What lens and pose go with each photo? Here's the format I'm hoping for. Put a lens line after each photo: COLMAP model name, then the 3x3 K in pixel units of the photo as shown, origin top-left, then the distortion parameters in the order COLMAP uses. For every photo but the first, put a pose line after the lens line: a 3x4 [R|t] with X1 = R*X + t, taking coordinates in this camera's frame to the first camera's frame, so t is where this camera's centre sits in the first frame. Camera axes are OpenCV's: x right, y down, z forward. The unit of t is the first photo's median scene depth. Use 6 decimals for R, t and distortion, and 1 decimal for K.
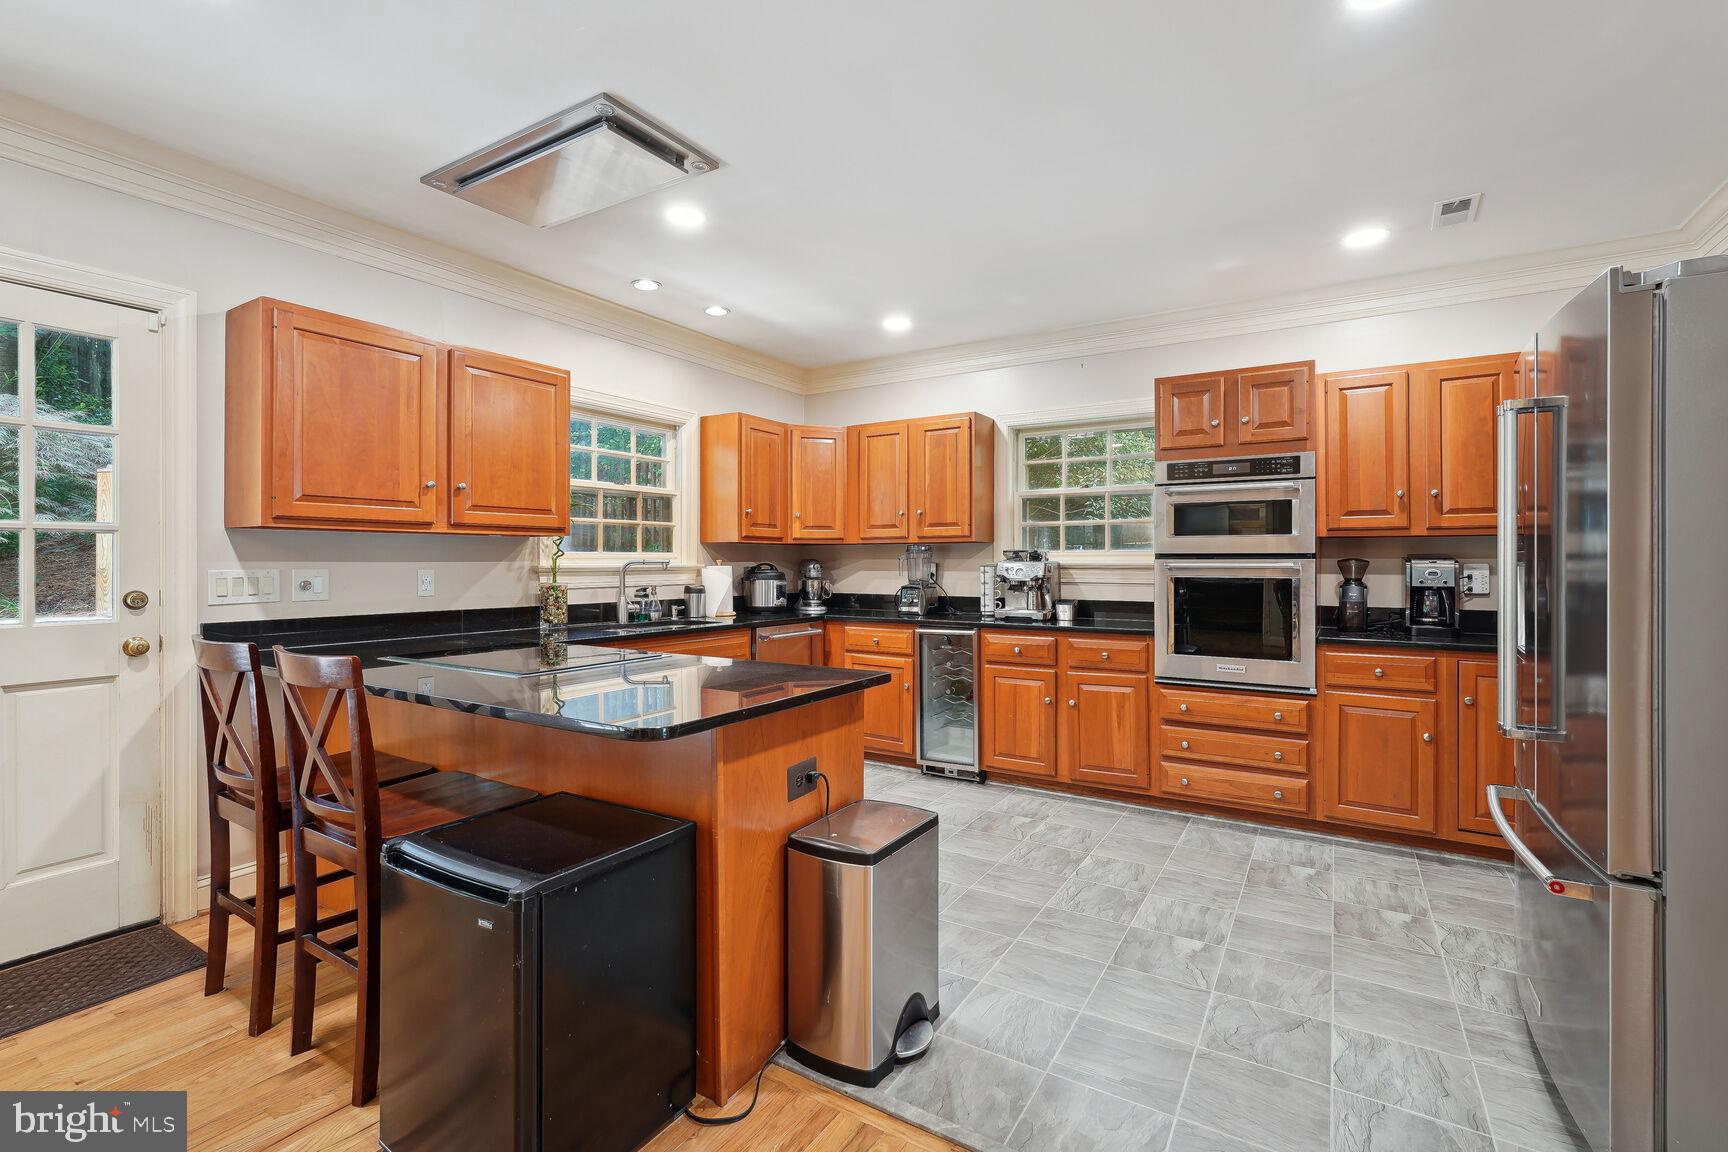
lens RADIAL K [[779.8, 0, 866.2], [0, 779.8, 564.8], [0, 0, 1]] dist [-0.001933, 0.000279]
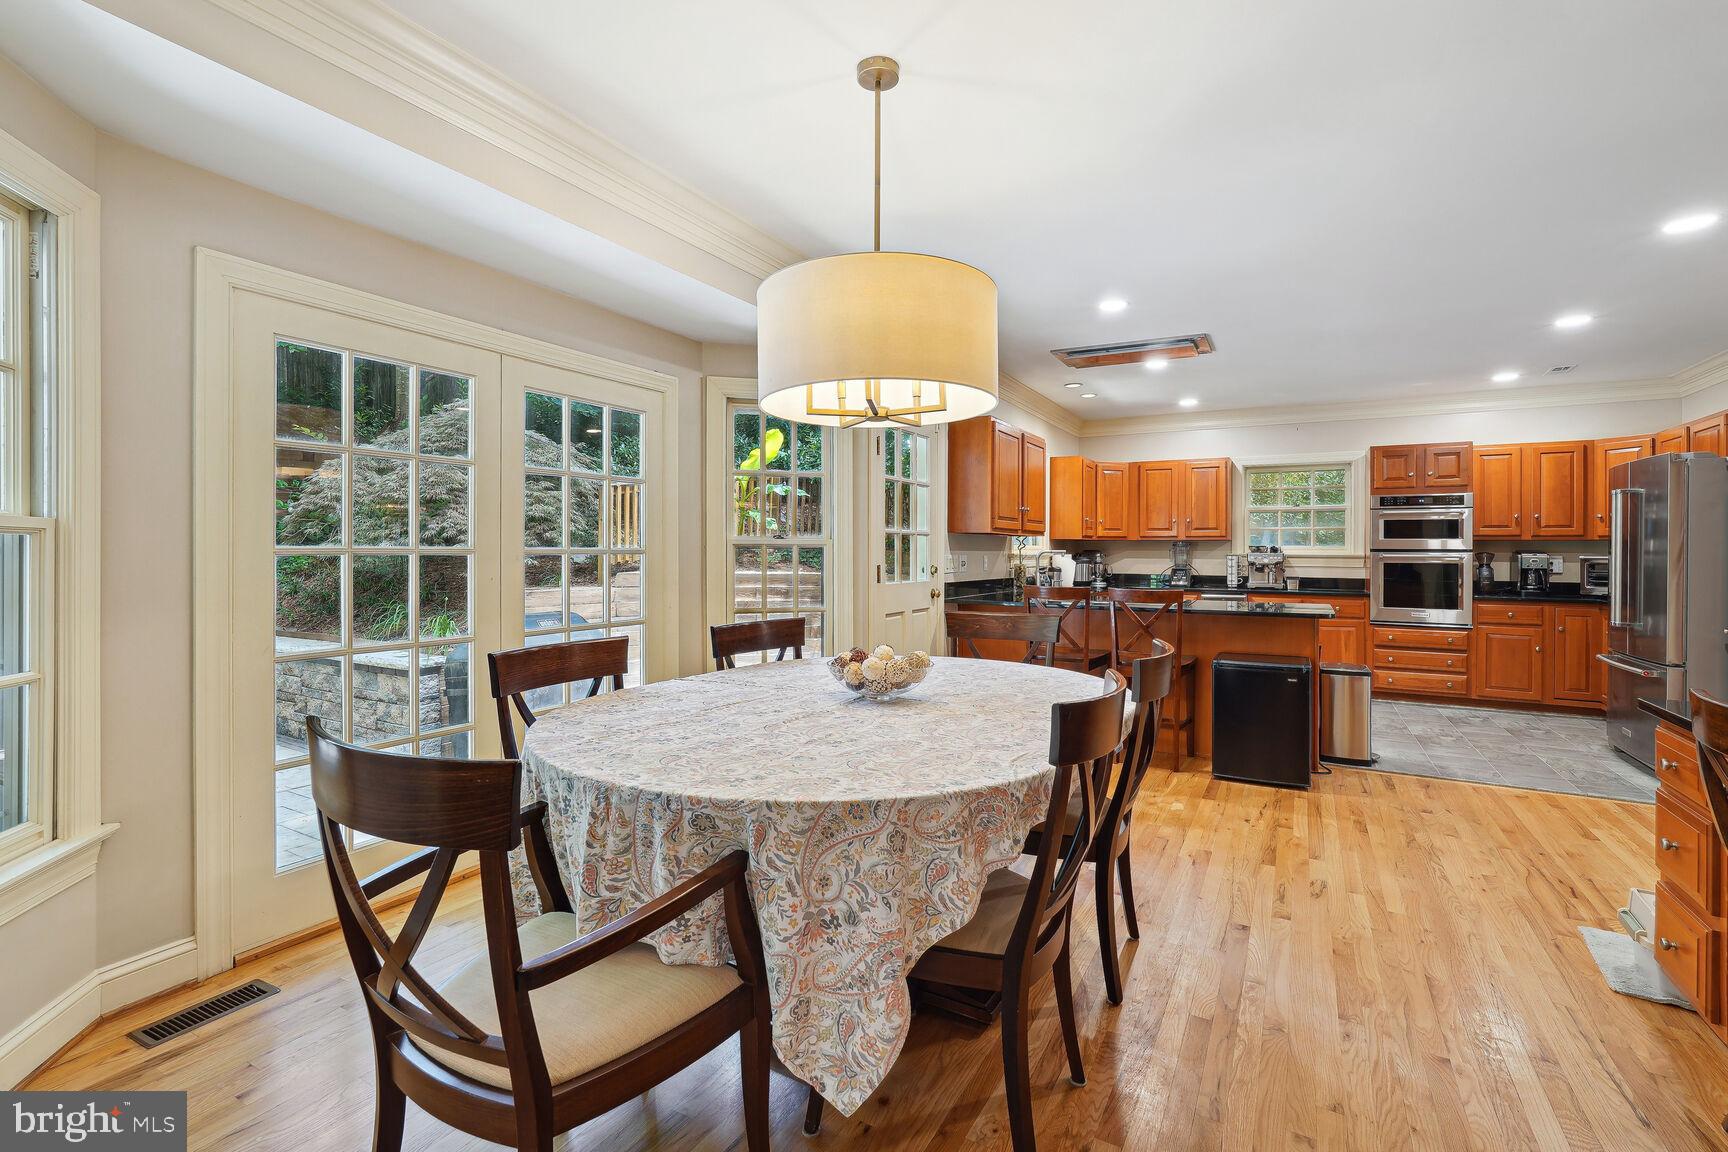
lens RADIAL K [[779.8, 0, 864.7], [0, 779.8, 559.8], [0, 0, 1]] dist [-0.001933, 0.000279]
pose [[0.999309, 0.005588, 0.036742, -0.806429], [-0.005803, 0.999967, 0.005770, 0.006370], [-0.036709, -0.005980, 0.999308, -0.673074]]
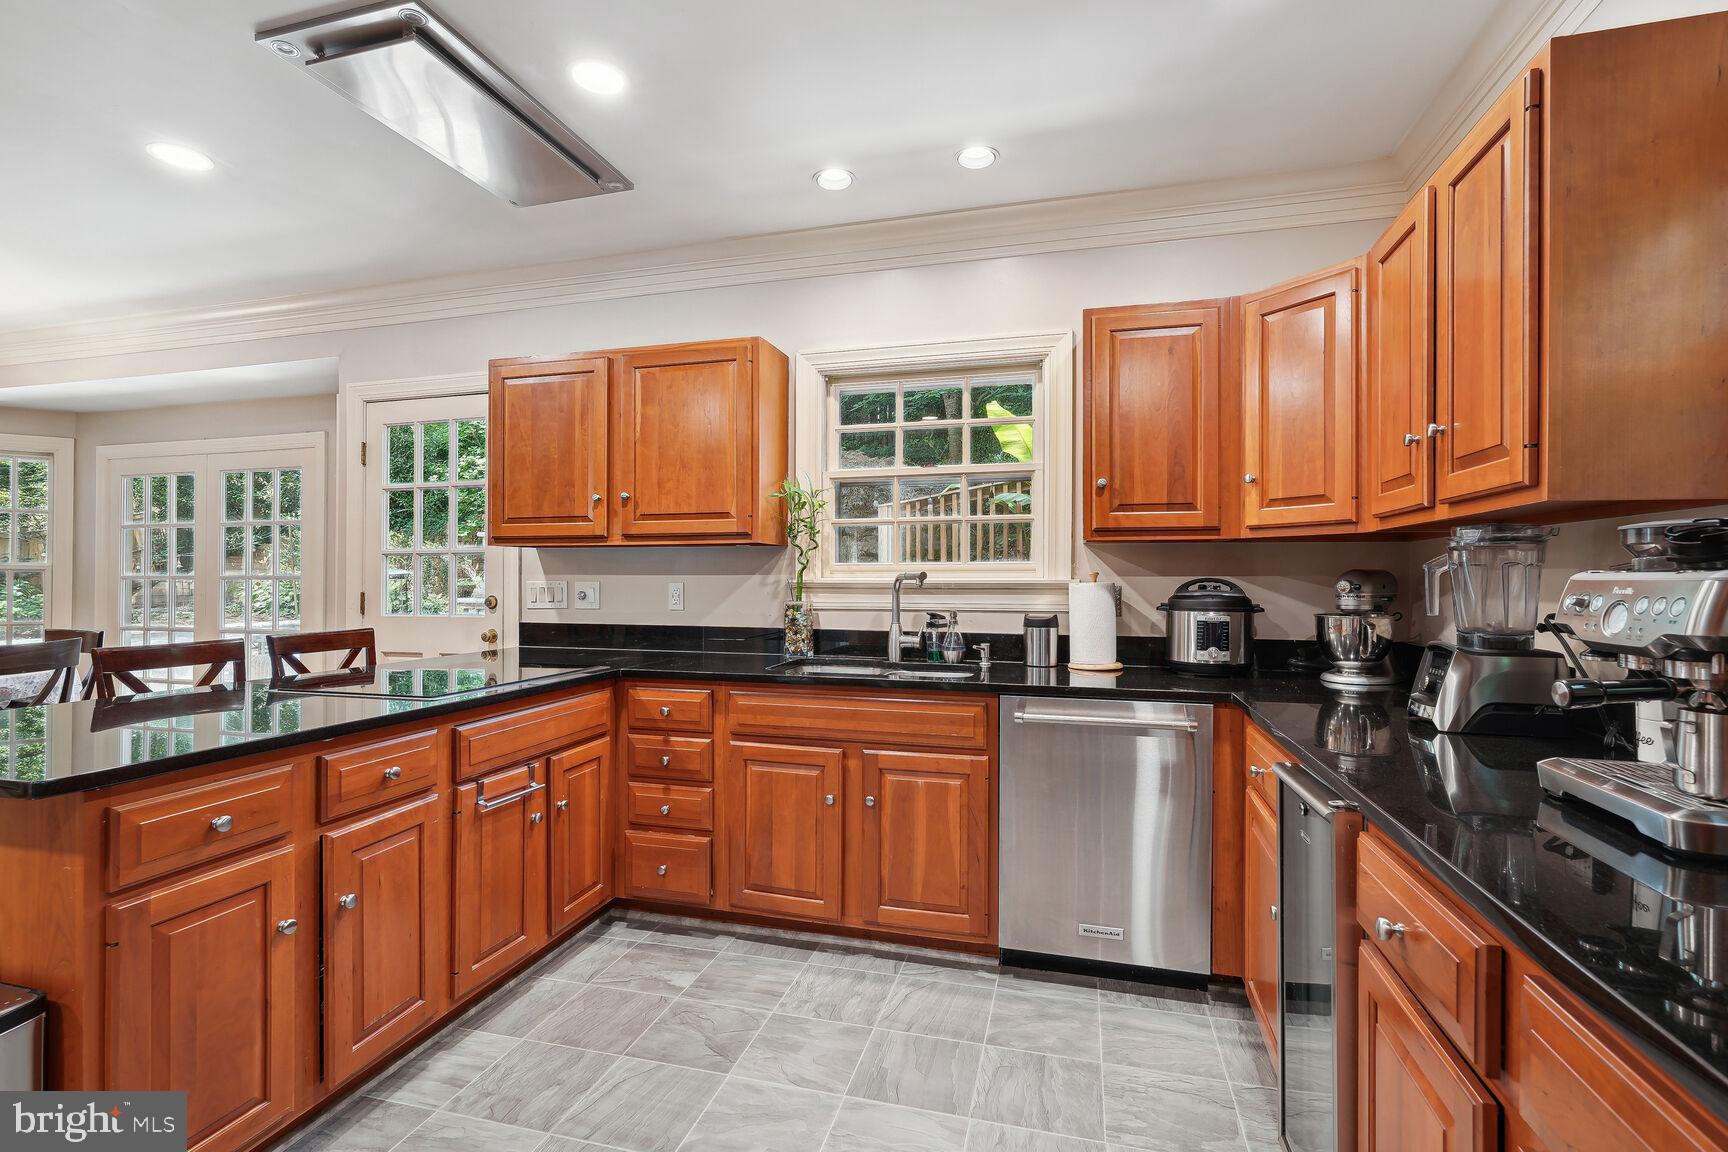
lens RADIAL K [[819.2, 0, 861.2], [0, 819.2, 582.2], [0, 0, 1]] dist [0.003508, 0.000201]
pose [[0.268991, 0.005835, -0.963125, 0.443721], [-0.006142, 0.999972, 0.004343, -0.000716], [0.963123, 0.004748, 0.269019, 0.844602]]
